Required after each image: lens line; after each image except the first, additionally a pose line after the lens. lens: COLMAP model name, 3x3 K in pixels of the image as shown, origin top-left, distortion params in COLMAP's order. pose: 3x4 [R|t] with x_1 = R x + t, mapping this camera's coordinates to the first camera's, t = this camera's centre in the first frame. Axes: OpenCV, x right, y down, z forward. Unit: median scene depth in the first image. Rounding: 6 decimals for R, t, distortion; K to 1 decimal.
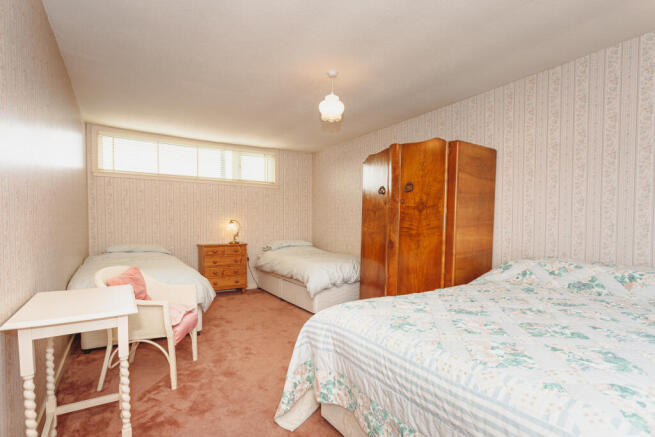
lens RADIAL K [[317.5, 0, 299.6], [0, 317.5, 230.6], [0, 0, 1]] dist [0.002632, 0.000030]
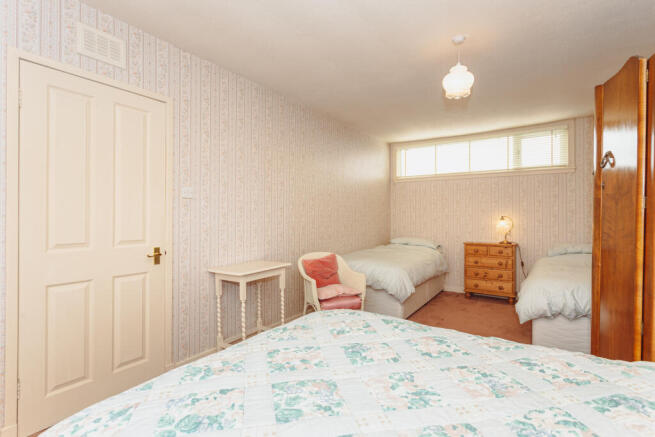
lens RADIAL K [[317.5, 0, 328.7], [0, 317.5, 221.1], [0, 0, 1]] dist [0.002632, 0.000030]
pose [[0.433505, 0.005515, -0.901134, 0.378188], [-0.012646, 0.999920, 0.000036, -0.014630], [0.901063, 0.011380, 0.433540, 0.202184]]
